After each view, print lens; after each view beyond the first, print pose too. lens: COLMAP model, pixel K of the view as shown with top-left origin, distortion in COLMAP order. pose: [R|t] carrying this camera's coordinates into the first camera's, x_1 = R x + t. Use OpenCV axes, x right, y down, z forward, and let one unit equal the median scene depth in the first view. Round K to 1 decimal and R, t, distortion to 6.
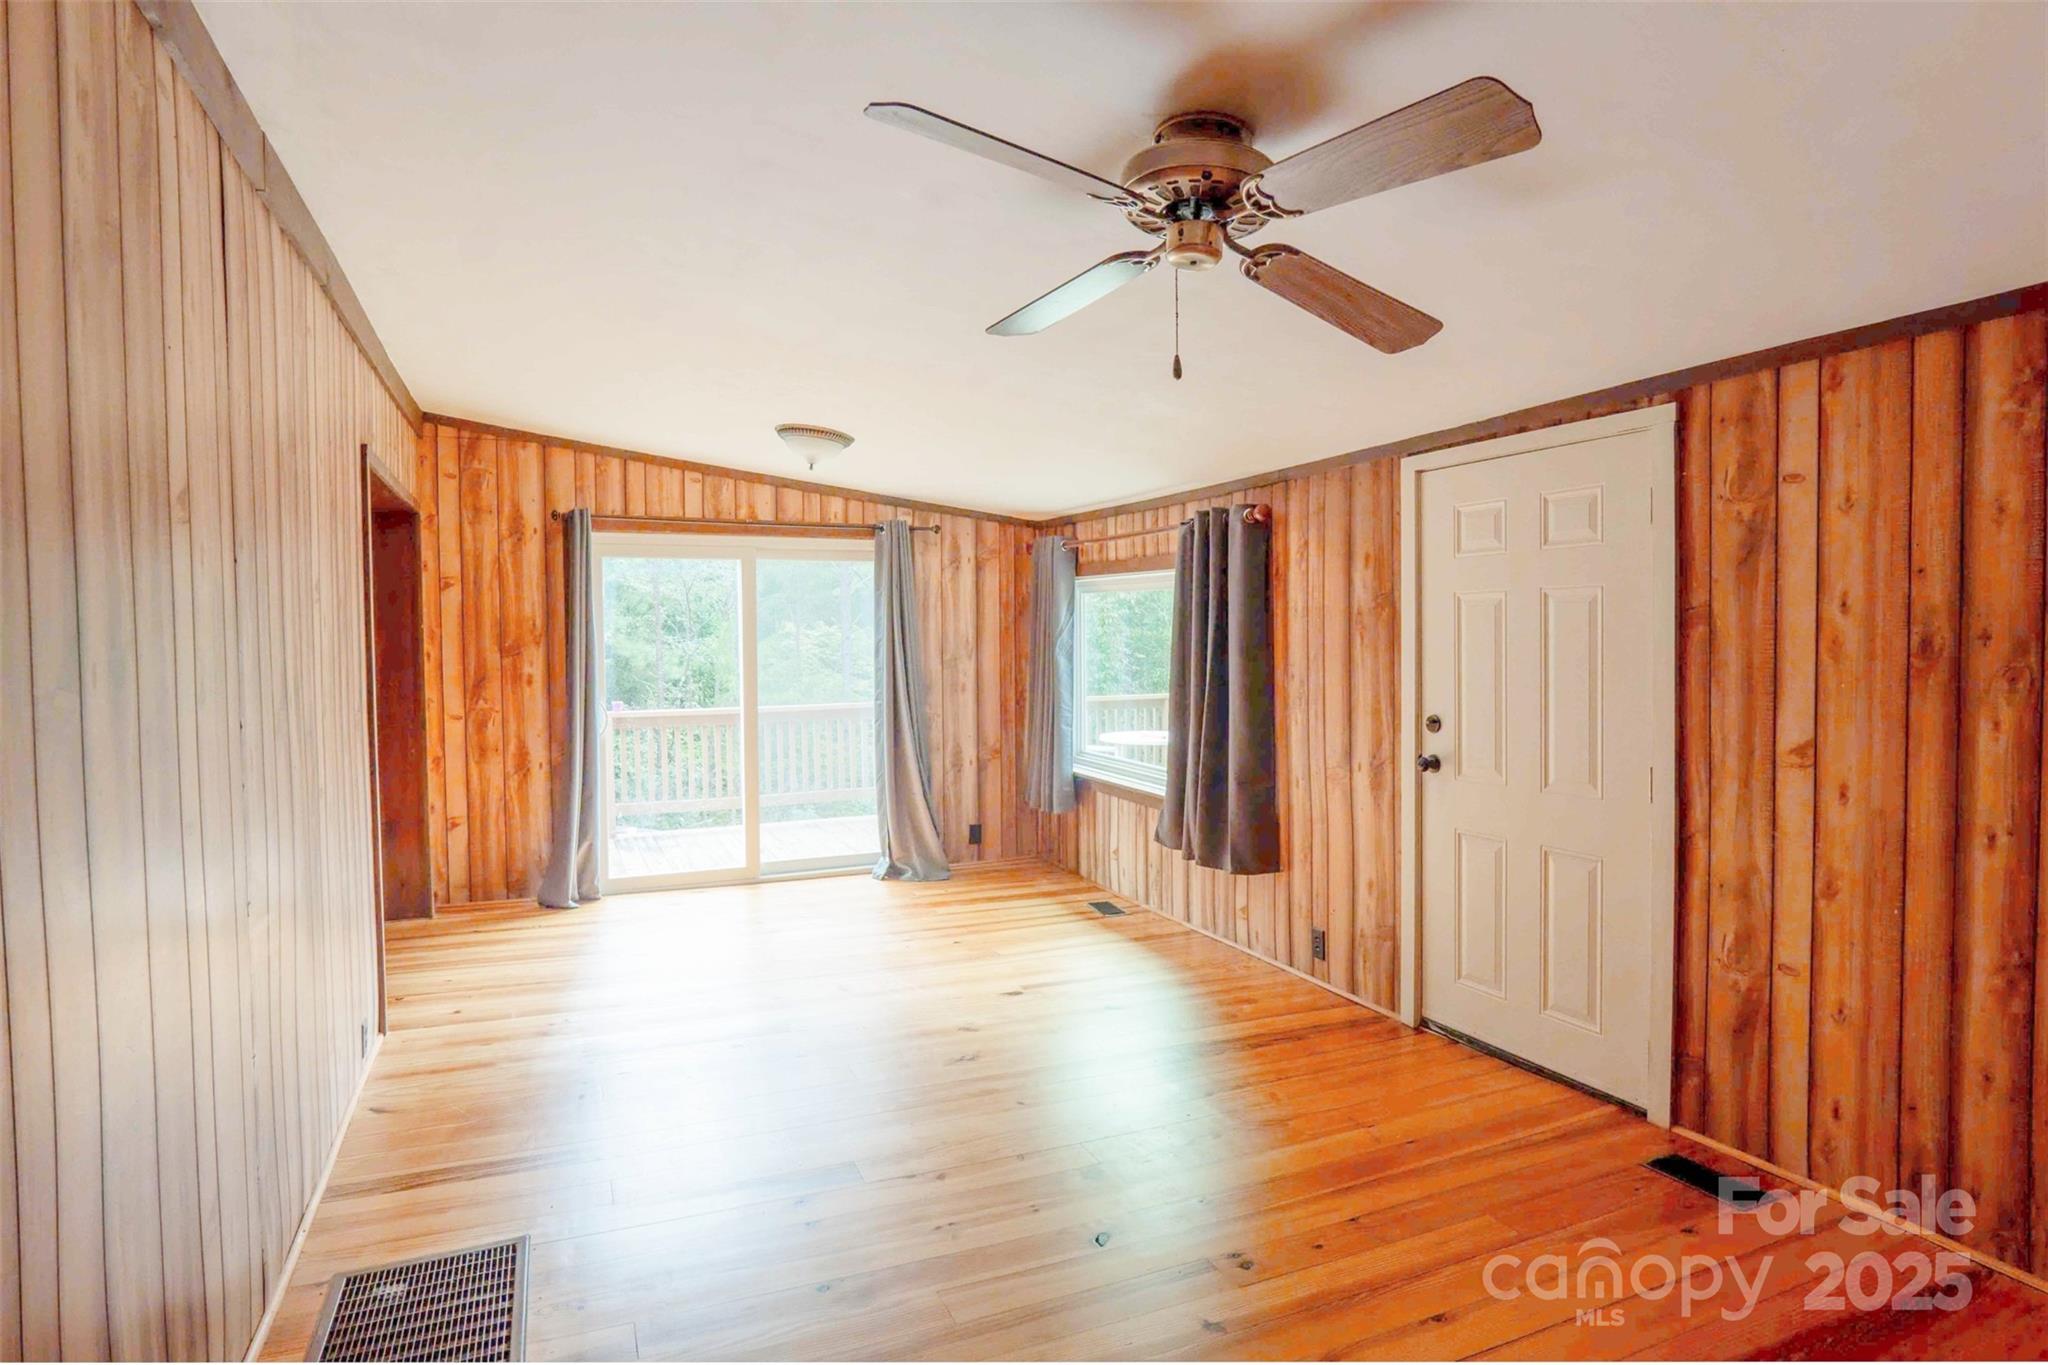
lens RADIAL K [[1123.3, 0, 1027.2], [0, 1123.3, 663.9], [0, 0, 1]] dist [-0.018572, -0.002195]
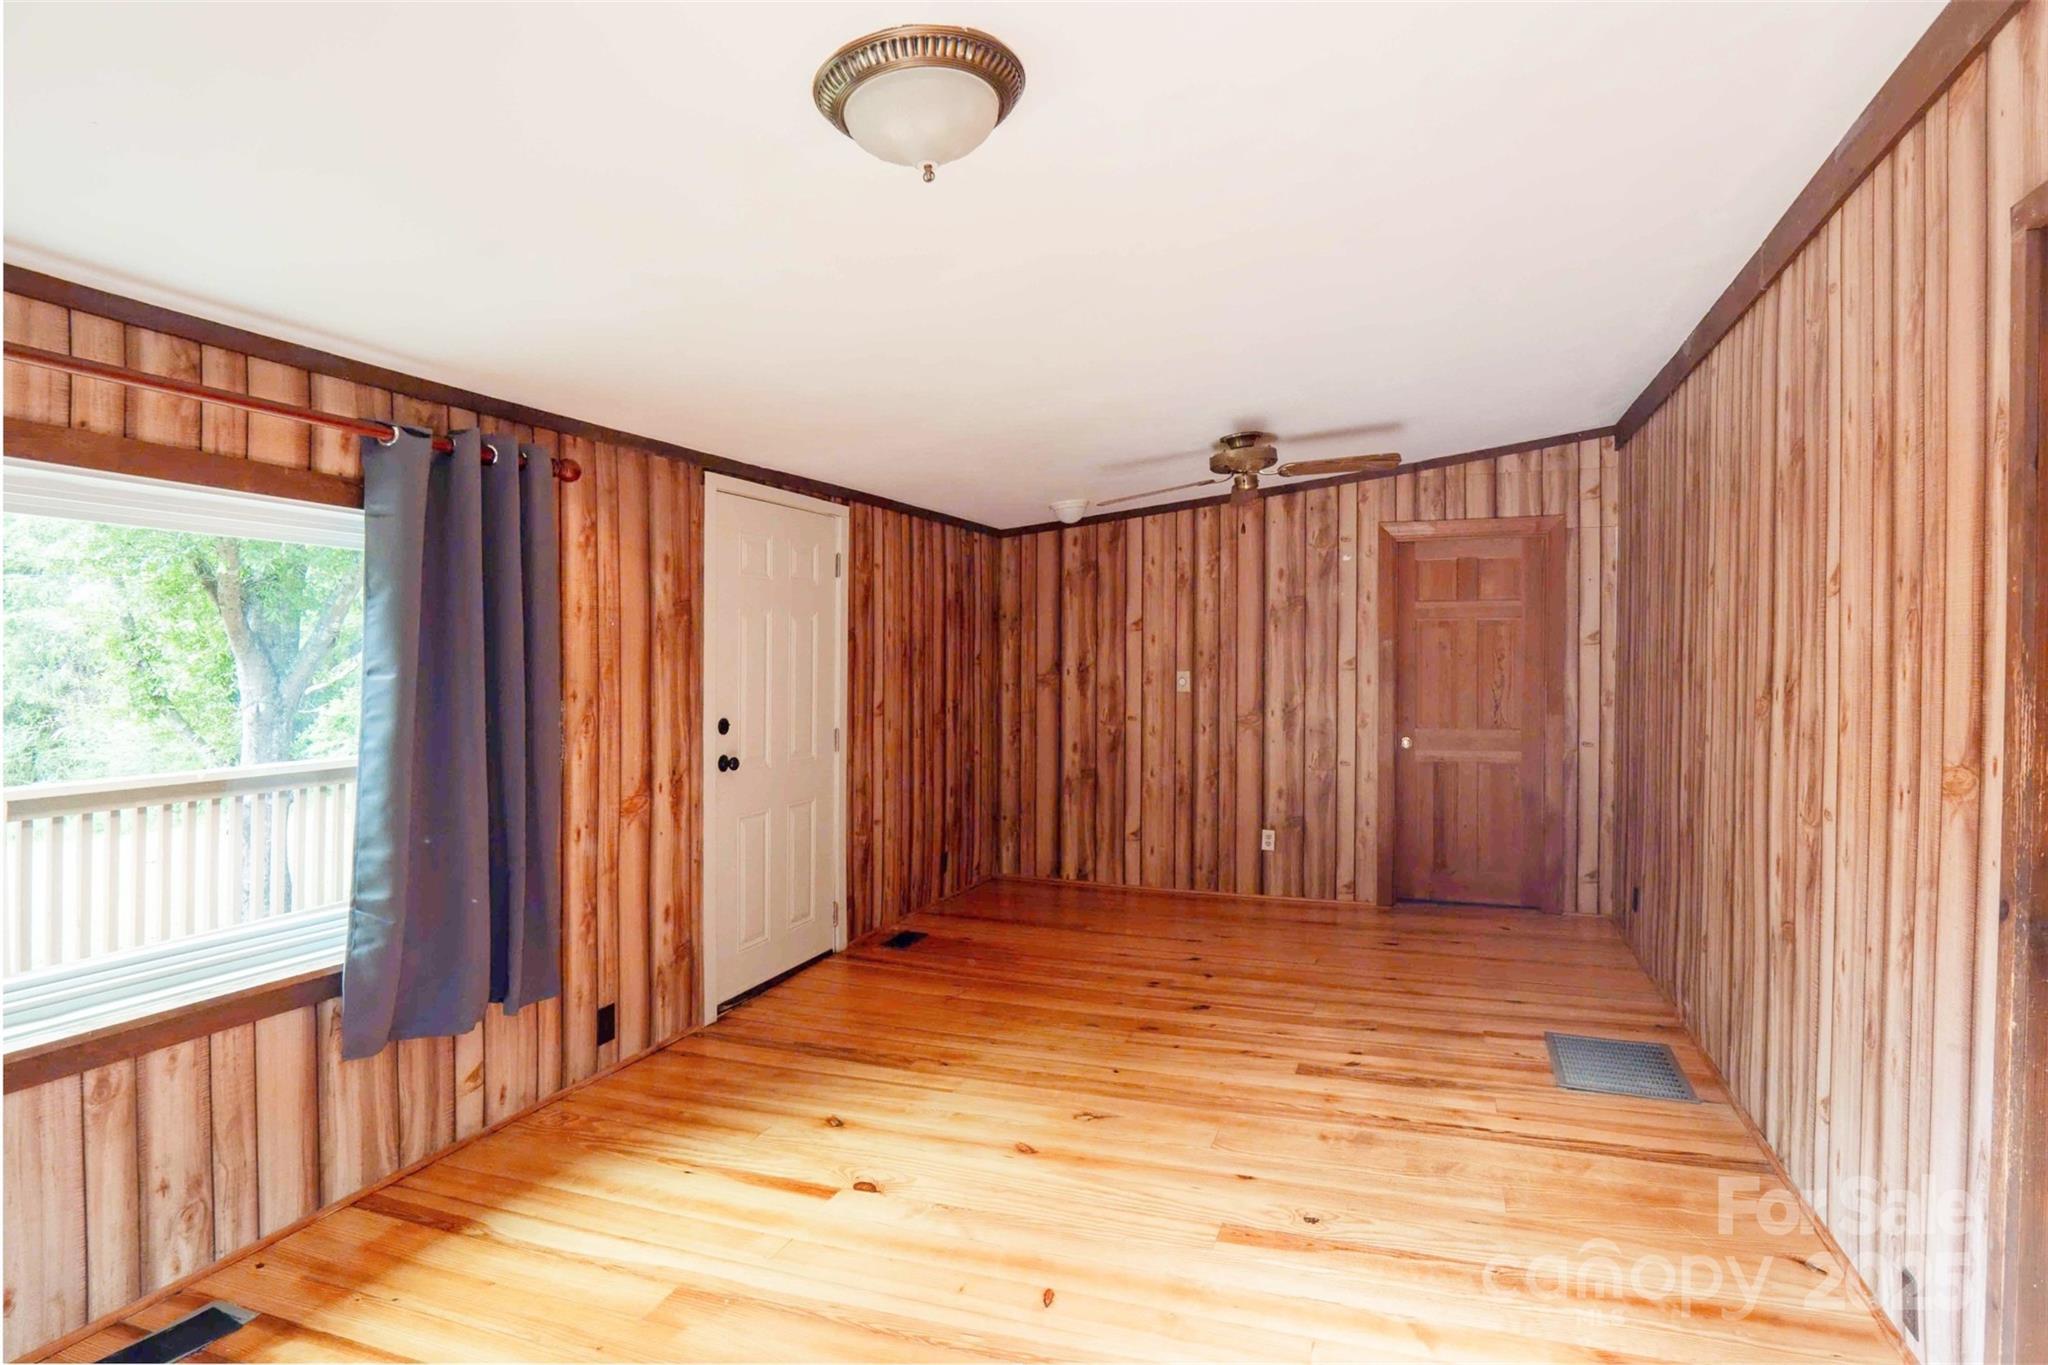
lens RADIAL K [[1123.3, 0, 1024.5], [0, 1123.3, 680.3], [0, 0, 1]] dist [-0.018572, -0.002195]
pose [[-0.727369, -0.012138, 0.686139, -0.543012], [0.018430, 0.999137, 0.037213, -0.024002], [-0.685999, 0.039713, -0.726518, 1.457431]]
